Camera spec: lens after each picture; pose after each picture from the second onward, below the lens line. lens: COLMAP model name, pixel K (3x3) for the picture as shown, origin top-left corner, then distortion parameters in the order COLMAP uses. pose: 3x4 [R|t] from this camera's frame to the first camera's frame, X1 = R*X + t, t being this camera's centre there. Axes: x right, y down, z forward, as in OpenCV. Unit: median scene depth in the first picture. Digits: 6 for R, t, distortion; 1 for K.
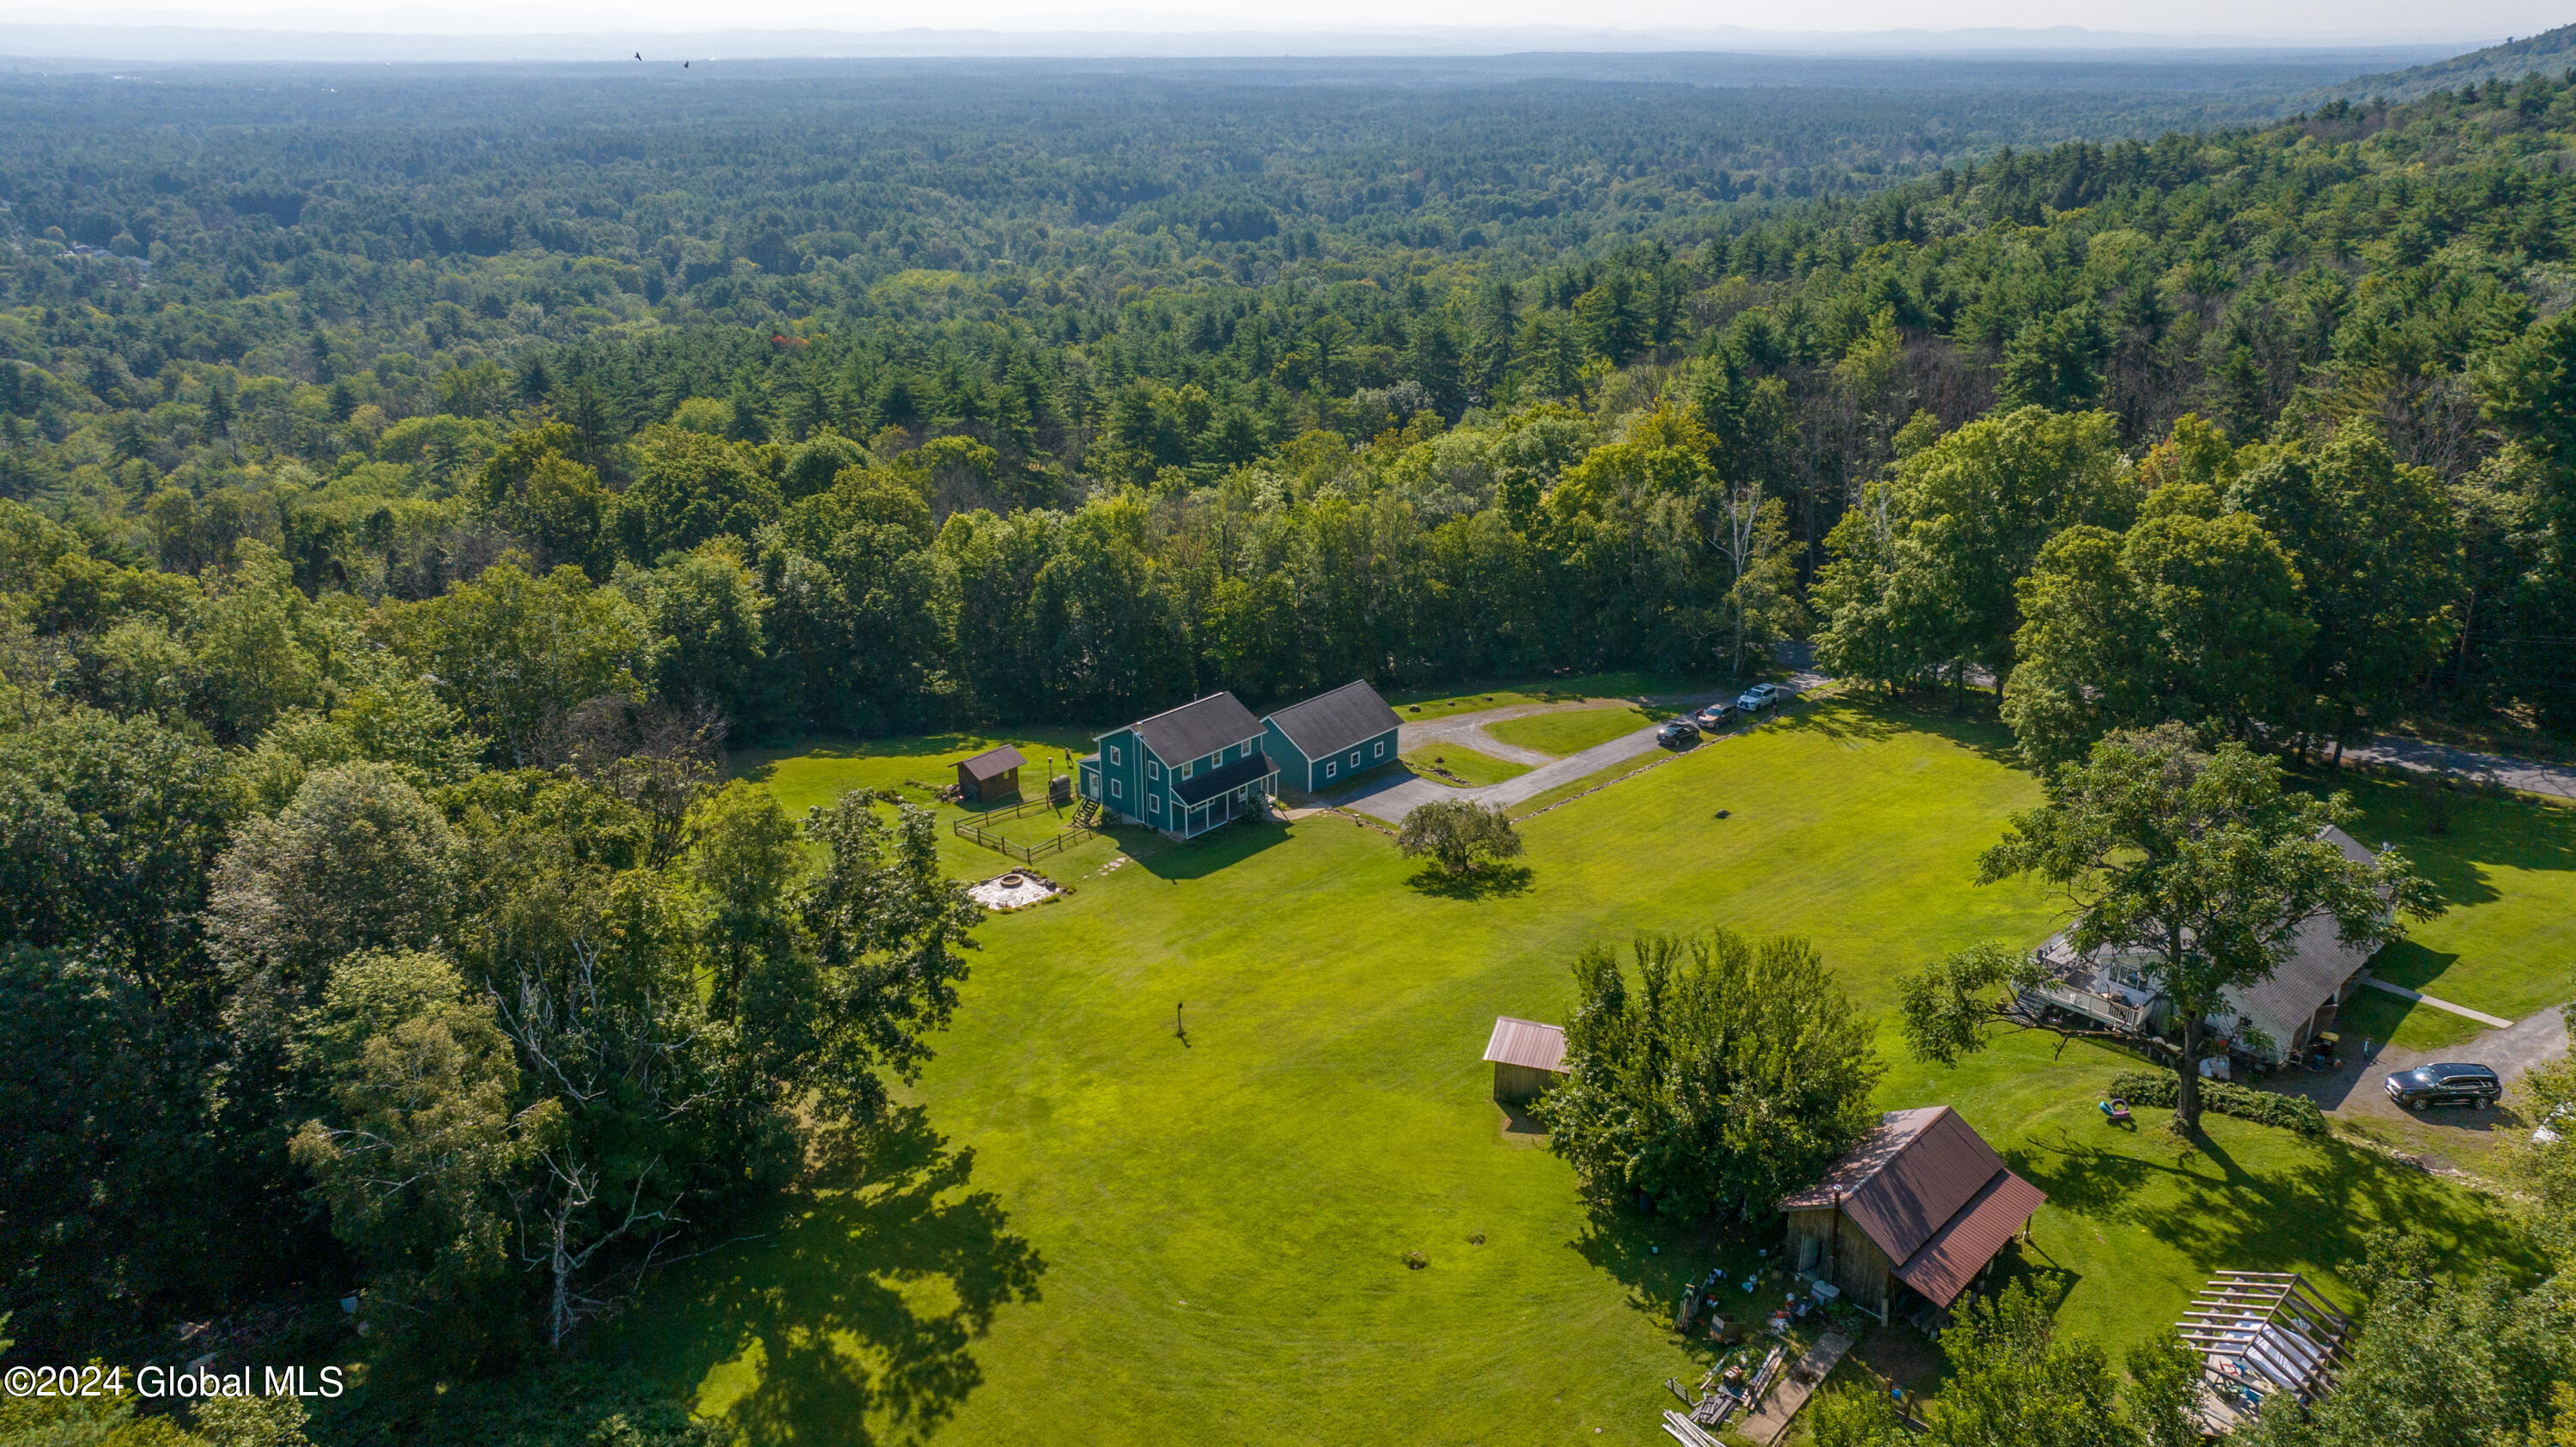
lens RADIAL K [[1812.3, 0, 1293.0], [0, 1812.3, 714.9], [0, 0, 1]] dist [-0.020318, -0.000521]
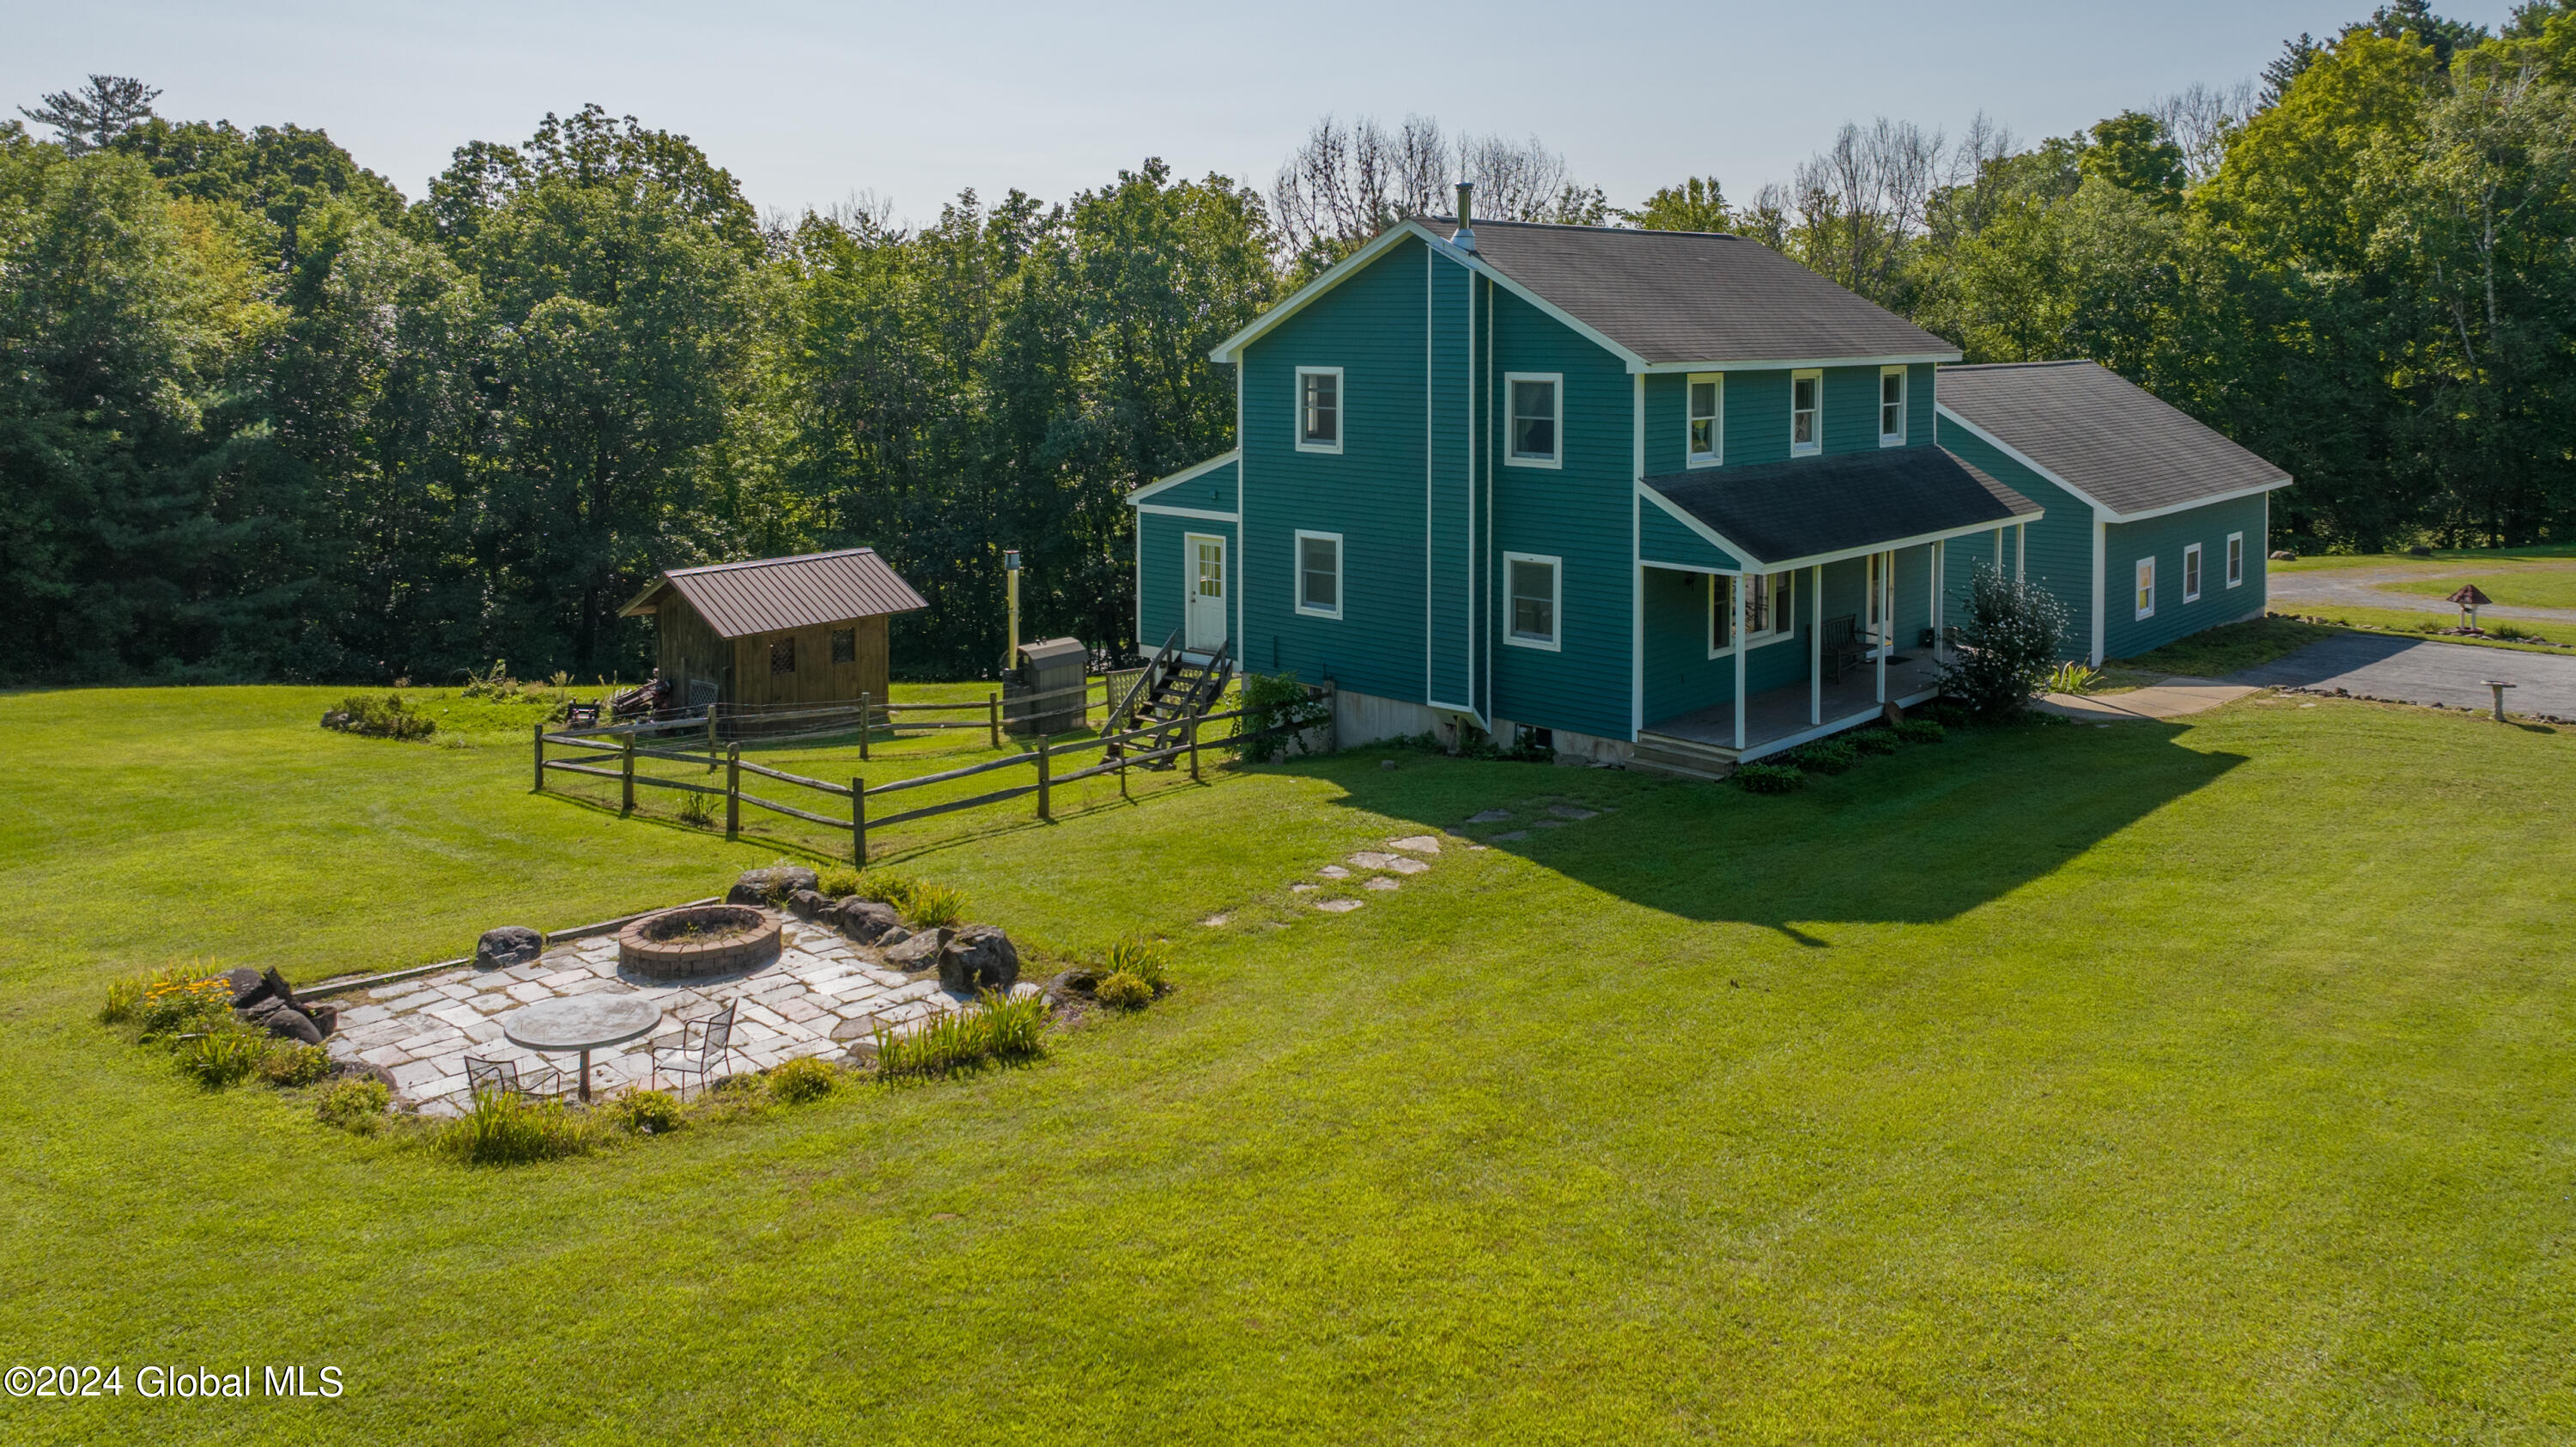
lens RADIAL K [[1838.3, 0, 1320.5], [0, 1838.3, 729.3], [0, 0, 1]] dist [-0.045285, 0.058067]
pose [[0.999732, 0.001696, 0.023100, -0.107281], [0.001601, 0.989873, -0.141945, 0.093280], [-0.023107, 0.141944, 0.989605, 0.833068]]
